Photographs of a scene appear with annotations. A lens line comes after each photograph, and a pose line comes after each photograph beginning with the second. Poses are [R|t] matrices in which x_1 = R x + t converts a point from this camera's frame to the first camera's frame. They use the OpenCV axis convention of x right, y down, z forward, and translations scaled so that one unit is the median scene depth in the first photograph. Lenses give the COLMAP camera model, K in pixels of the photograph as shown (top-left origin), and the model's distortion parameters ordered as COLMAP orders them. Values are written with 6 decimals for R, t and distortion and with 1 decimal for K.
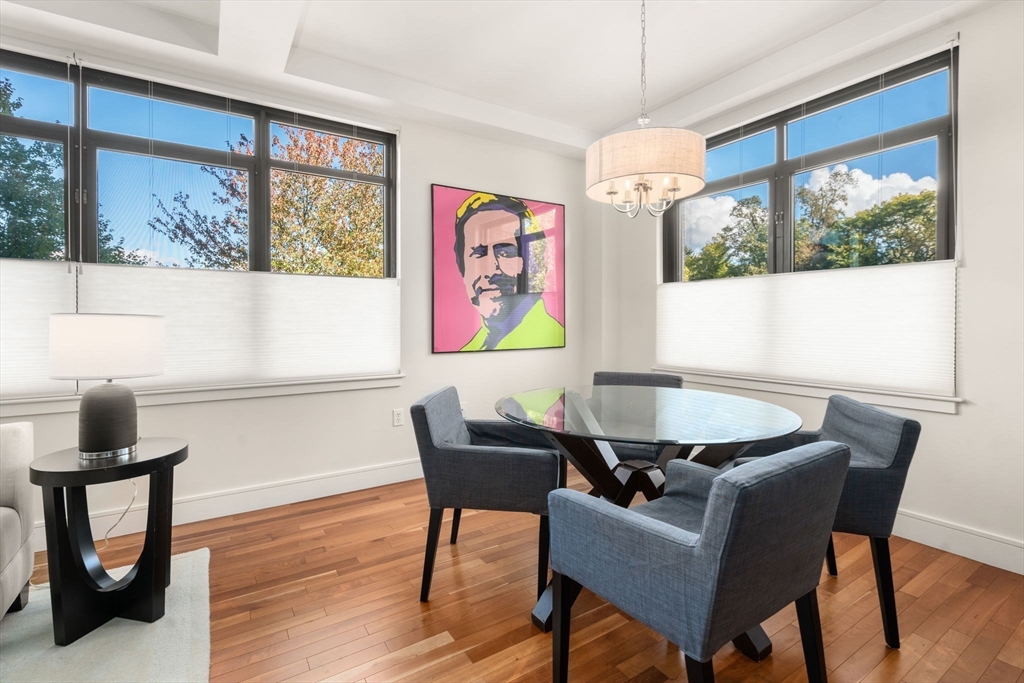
lens RADIAL K [[458.7, 0, 507.3], [0, 458.7, 329.5], [0, 0, 1]] dist [-0.005439, -0.001008]
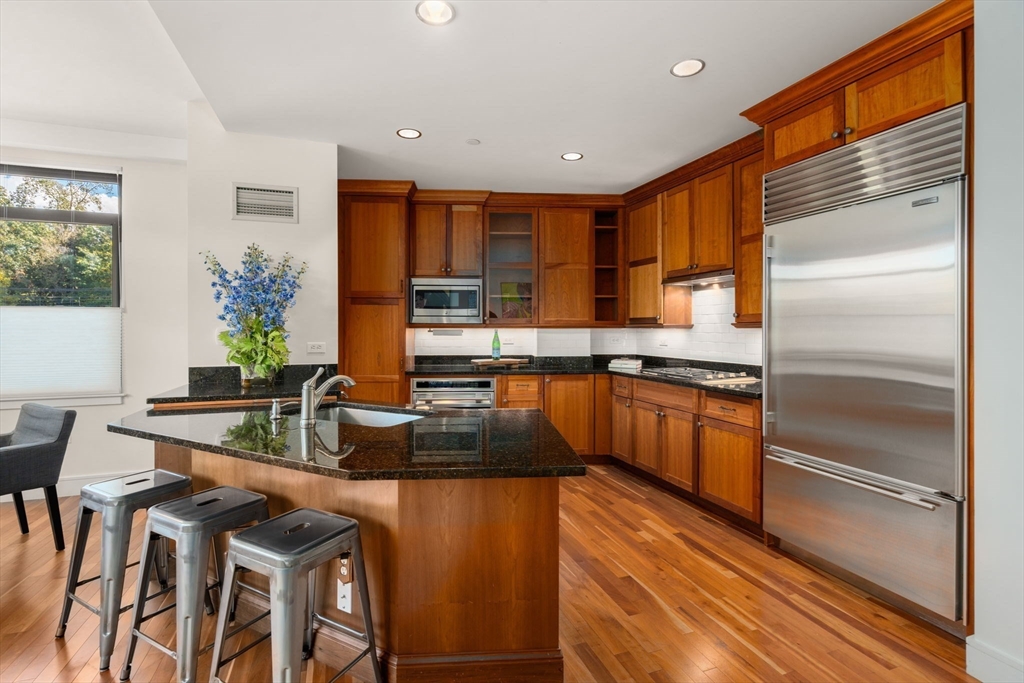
lens RADIAL K [[458.7, 0, 499.3], [0, 458.7, 330.9], [0, 0, 1]] dist [-0.005439, -0.001008]
pose [[0.216416, -0.001900, 0.976299, -0.188264], [0.017896, 0.999838, -0.002021, -0.028754], [-0.976137, 0.017909, 0.216415, -0.409661]]
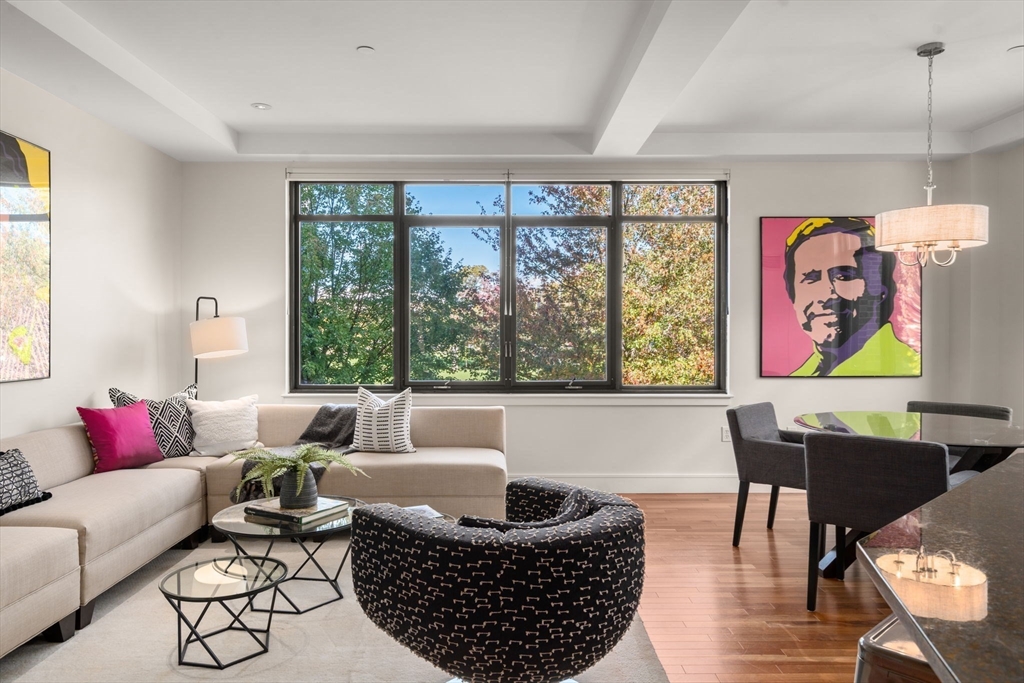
lens RADIAL K [[695.5, 0, 519.2], [0, 695.5, 335.6], [0, 0, 1]] dist [0.005670, -0.001946]
pose [[0.853839, 0.008302, -0.520471, 0.185043], [-0.013747, 0.999884, -0.006602, -0.024659], [0.520355, 0.012792, 0.853854, -0.616027]]
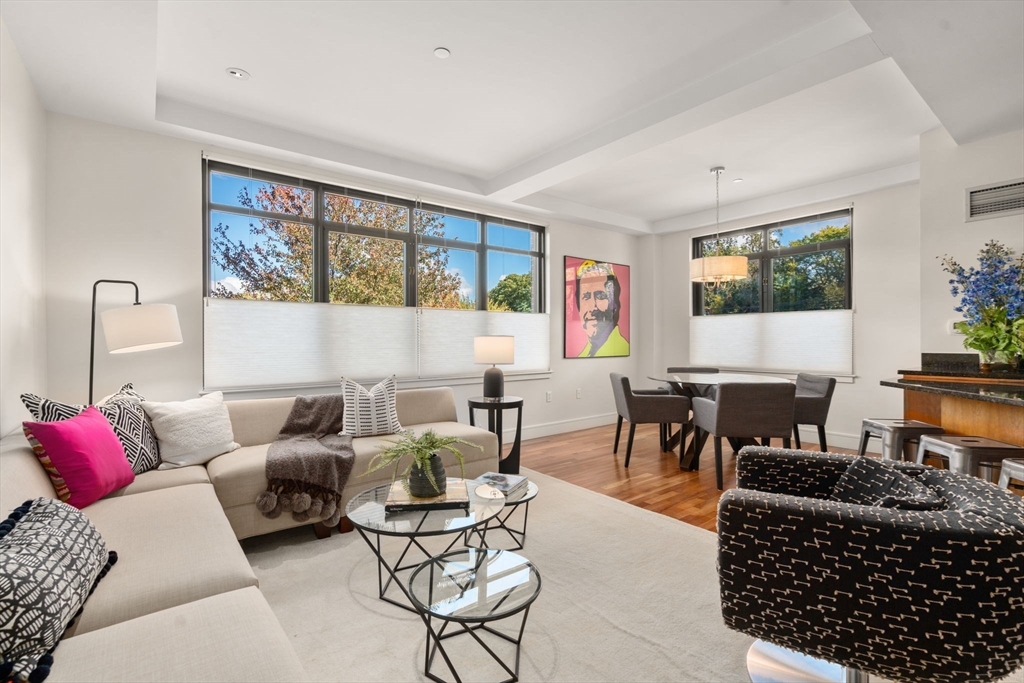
lens RADIAL K [[458.7, 0, 511.1], [0, 458.7, 338.5], [0, 0, 1]] dist [-0.005439, -0.001008]
pose [[0.994520, 0.000197, 0.104548, -0.499031], [0.001951, 0.999789, -0.020444, 0.011894], [-0.104530, 0.020536, 0.994310, -0.580188]]
